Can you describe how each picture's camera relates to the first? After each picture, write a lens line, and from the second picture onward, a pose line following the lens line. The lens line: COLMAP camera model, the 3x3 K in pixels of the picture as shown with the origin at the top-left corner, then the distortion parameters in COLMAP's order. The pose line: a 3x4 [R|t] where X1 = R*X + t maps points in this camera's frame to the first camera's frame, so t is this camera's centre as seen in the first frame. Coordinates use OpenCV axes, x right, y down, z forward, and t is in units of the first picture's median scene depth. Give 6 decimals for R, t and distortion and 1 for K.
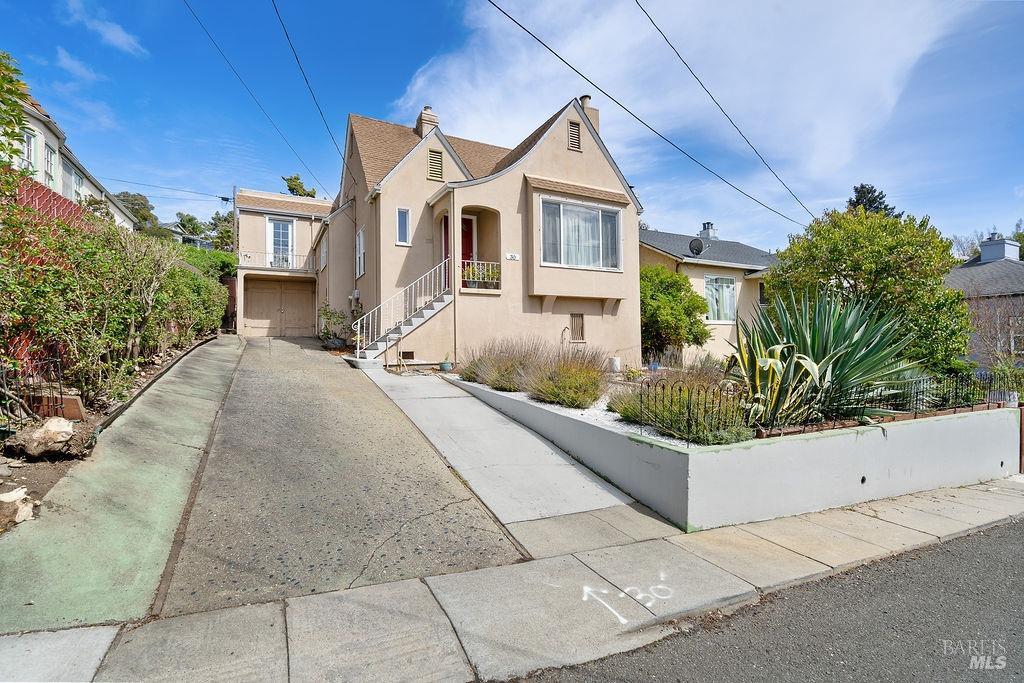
lens RADIAL K [[466.5, 0, 507.0], [0, 466.5, 337.0], [0, 0, 1]] dist [-0.001559, 0.000435]
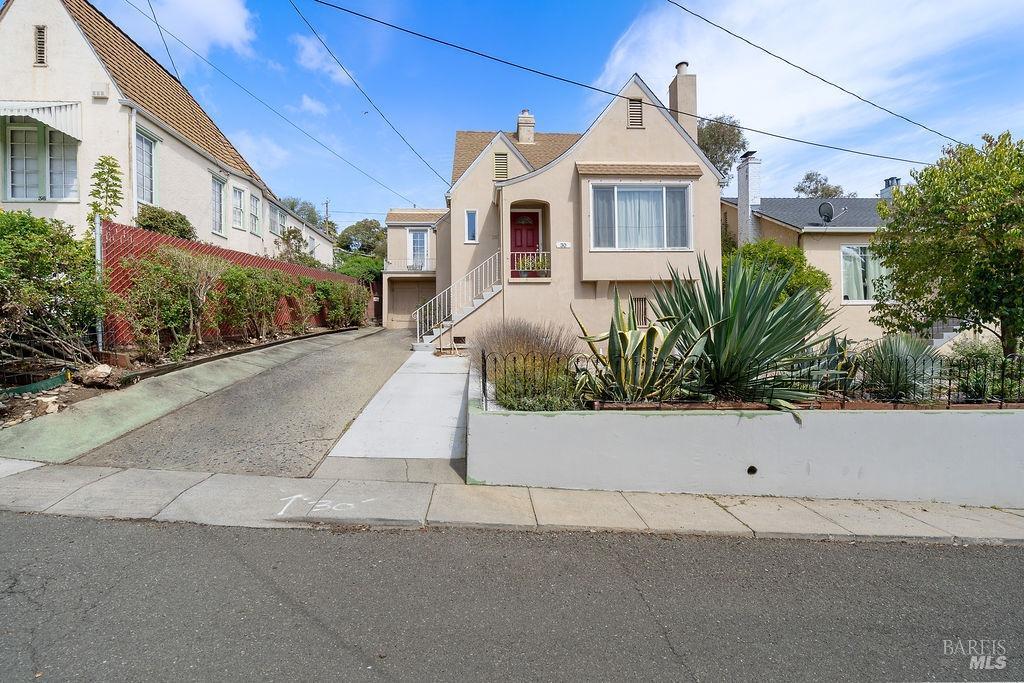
lens RADIAL K [[466.5, 0, 507.0], [0, 466.5, 337.0], [0, 0, 1]] dist [-0.001559, 0.000435]
pose [[0.910461, -0.006594, -0.413543, 0.324062], [0.011426, 0.999892, 0.009212, 0.020288], [0.413438, -0.013113, 0.910438, 0.009450]]
